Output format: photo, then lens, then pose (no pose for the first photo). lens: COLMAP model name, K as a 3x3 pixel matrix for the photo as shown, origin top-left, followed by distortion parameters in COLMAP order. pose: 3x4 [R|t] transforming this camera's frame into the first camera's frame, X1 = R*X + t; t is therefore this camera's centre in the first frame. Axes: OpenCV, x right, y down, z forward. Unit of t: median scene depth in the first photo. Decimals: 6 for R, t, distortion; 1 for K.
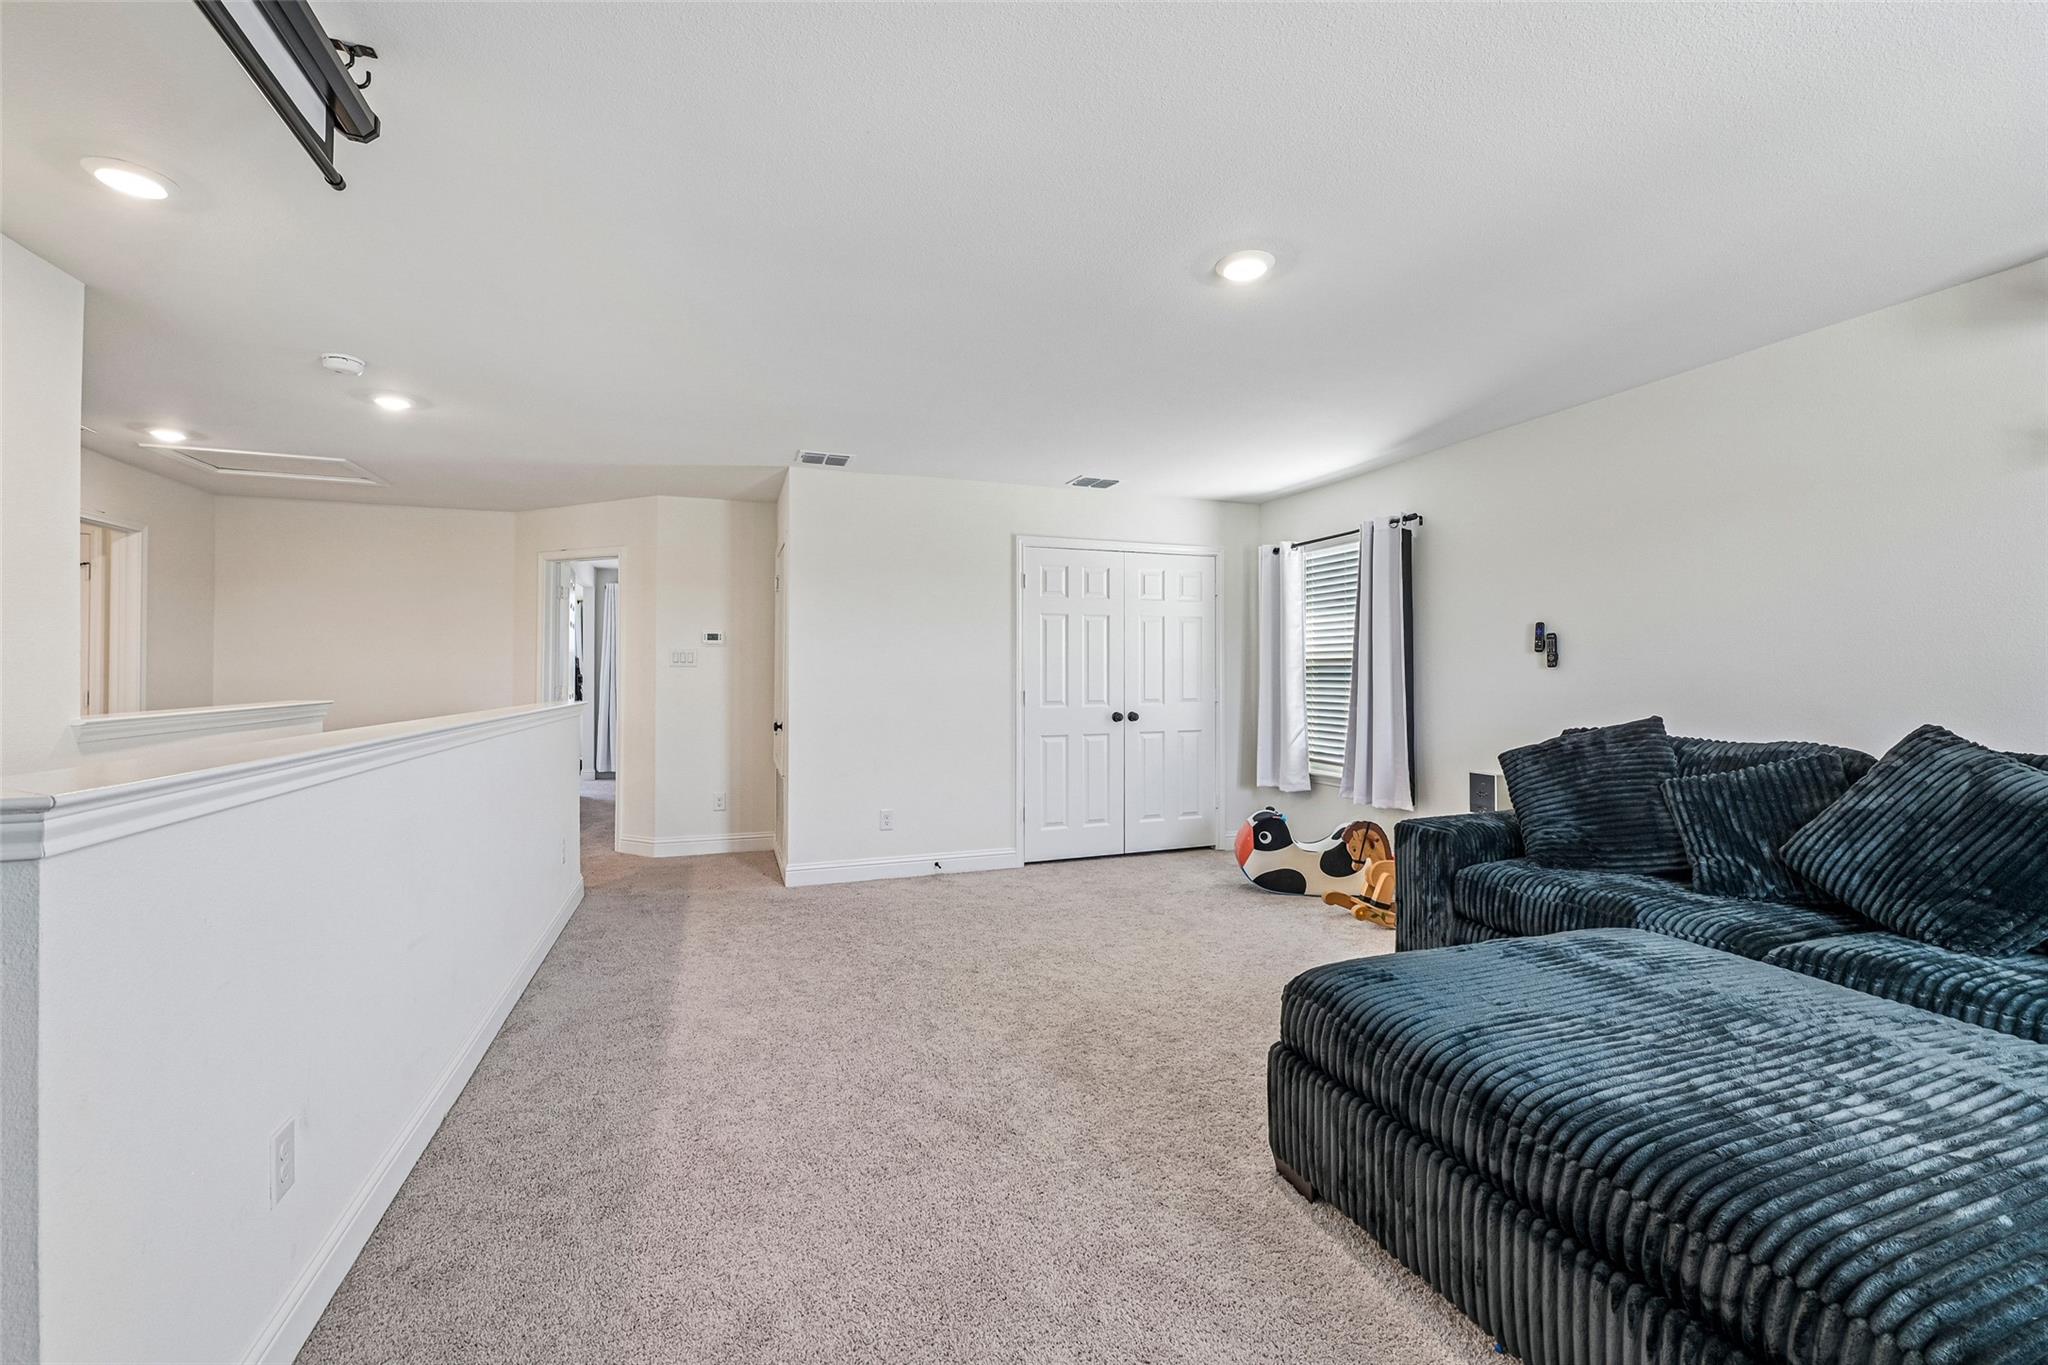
lens RADIAL K [[811.6, 0, 1024.0], [0, 811.6, 682.5], [0, 0, 1]] dist [-0.000233, 0.000066]
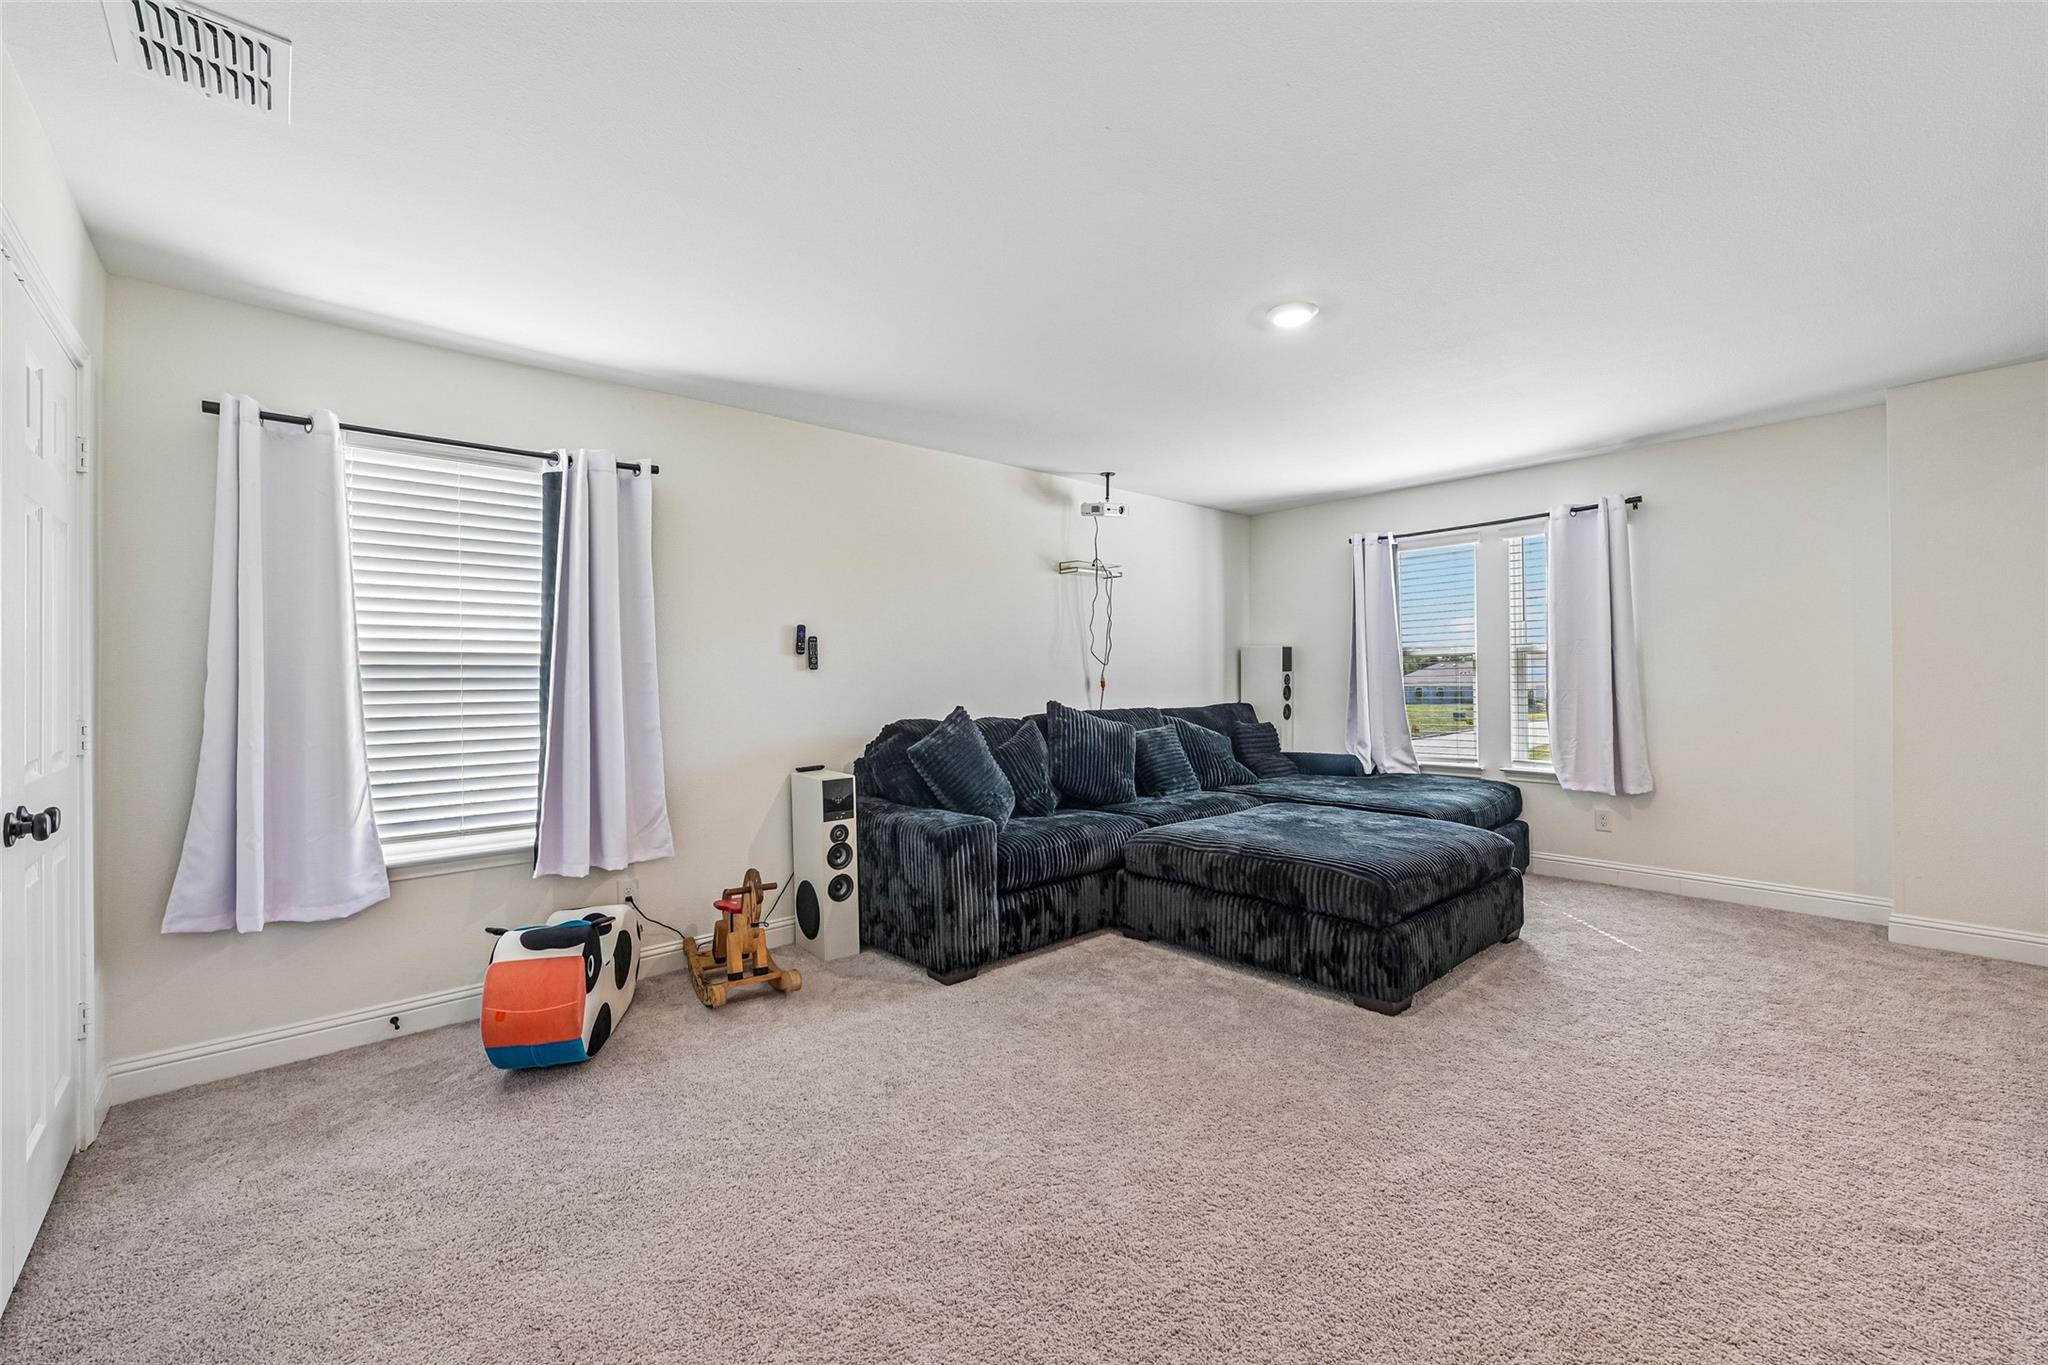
lens RADIAL K [[811.6, 0, 1024.0], [0, 811.6, 682.5], [0, 0, 1]] dist [-0.000233, 0.000066]
pose [[-0.380718, -0.016076, 0.924551, -0.415277], [0.010524, 0.999709, 0.021716, -0.021275], [-0.924631, 0.017998, -0.380438, 1.130283]]
